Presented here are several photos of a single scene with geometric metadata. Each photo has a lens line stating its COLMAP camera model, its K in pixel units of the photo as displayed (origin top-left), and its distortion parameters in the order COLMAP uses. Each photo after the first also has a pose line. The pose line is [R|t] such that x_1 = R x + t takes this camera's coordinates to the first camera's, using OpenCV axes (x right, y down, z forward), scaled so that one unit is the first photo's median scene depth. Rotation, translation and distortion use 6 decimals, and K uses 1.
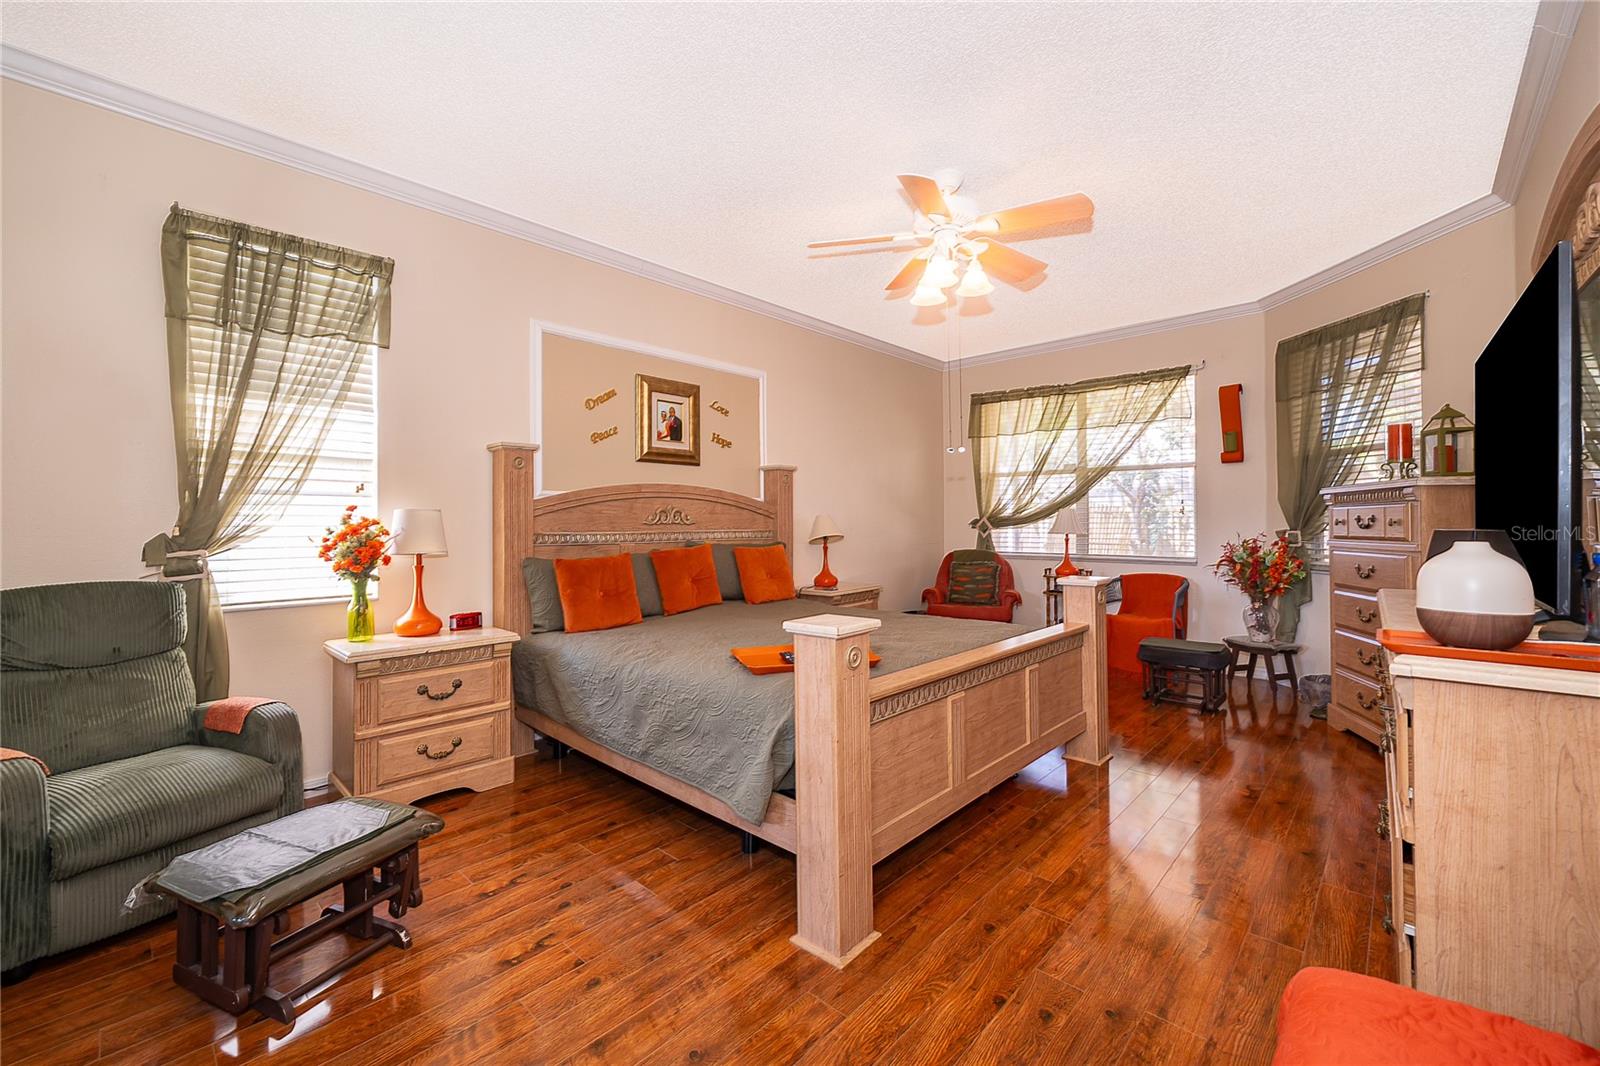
lens RADIAL K [[649.1, 0, 797.4], [0, 649.1, 519.5], [0, 0, 1]] dist [-0.005460, 0.000625]
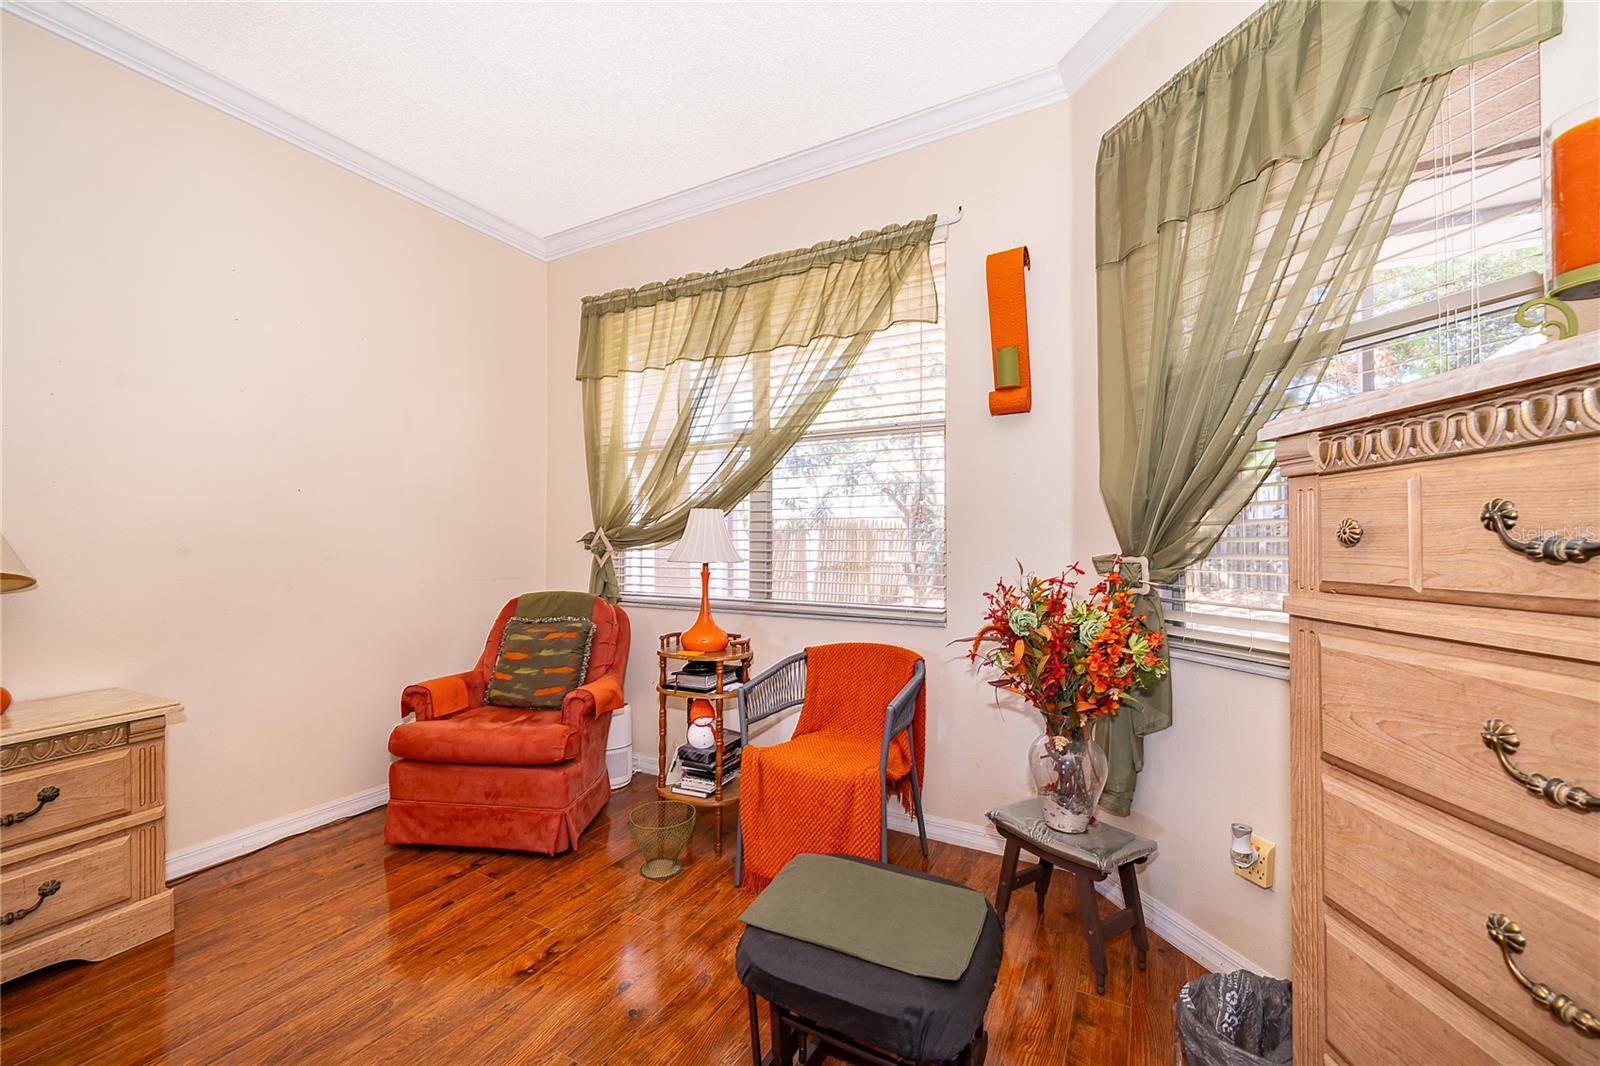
lens RADIAL K [[649.1, 0, 795.1], [0, 649.1, 537.5], [0, 0, 1]] dist [-0.005460, 0.000625]
pose [[0.965286, 0.006938, 0.261103, 0.387658], [-0.006333, 0.999975, -0.003155, 0.005631], [-0.261118, 0.001392, 0.965306, 0.569956]]
